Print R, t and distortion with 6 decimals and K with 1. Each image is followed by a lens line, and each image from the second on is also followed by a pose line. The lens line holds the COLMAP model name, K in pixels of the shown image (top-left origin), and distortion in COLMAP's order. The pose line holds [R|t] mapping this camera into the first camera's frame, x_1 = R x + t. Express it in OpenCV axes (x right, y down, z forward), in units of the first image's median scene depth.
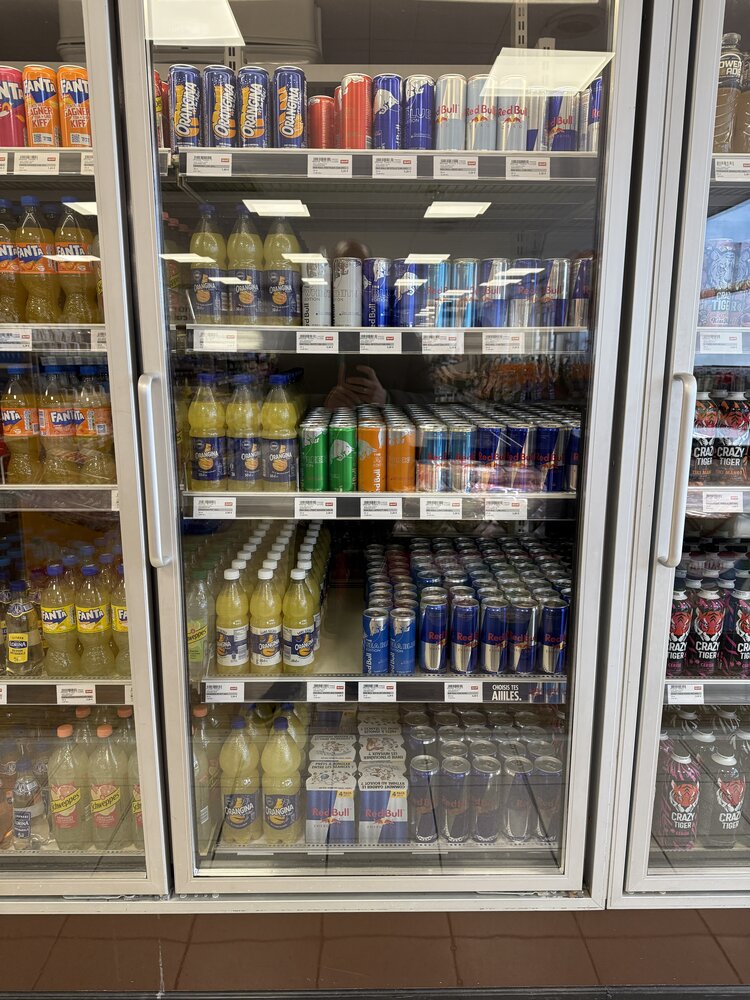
lens RADIAL K [[710.7, 0, 375.0], [0, 710.7, 500.0], [0, 0, 1]] dist [0.007556, -0.003737]
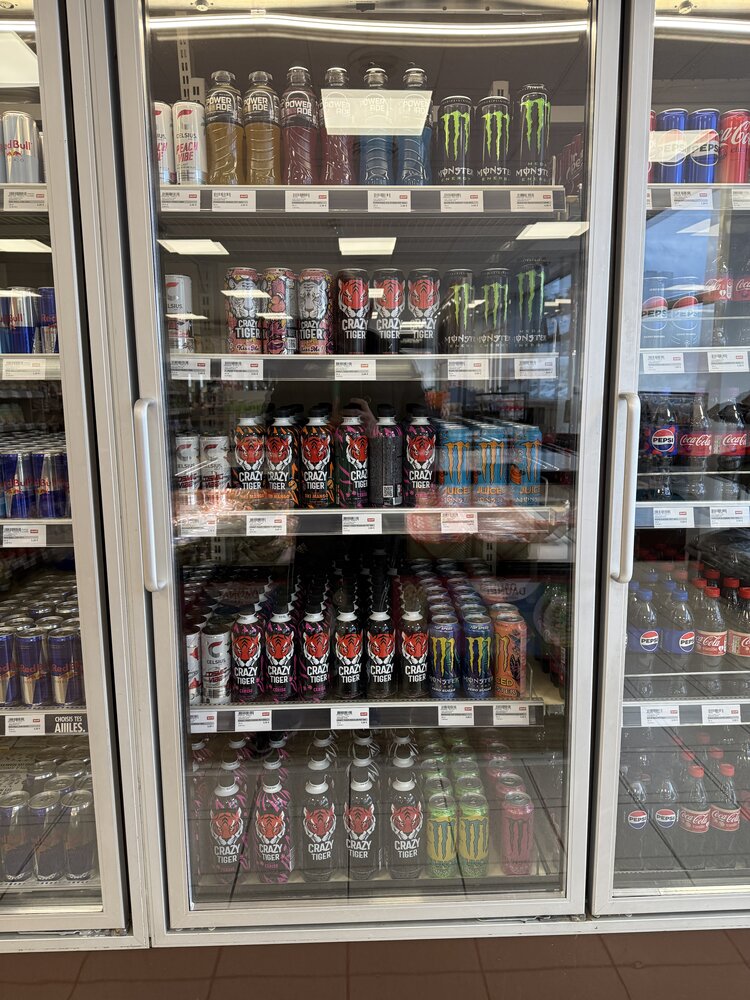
lens RADIAL K [[703.4, 0, 374.9], [0, 703.4, 483.0], [0, 0, 1]] dist [0.005087, -0.028083]
pose [[0.999701, -0.021292, 0.012030, 0.580429], [0.021933, 0.998192, -0.055962, 0.000471], [-0.010817, 0.056209, 0.998360, 0.005138]]
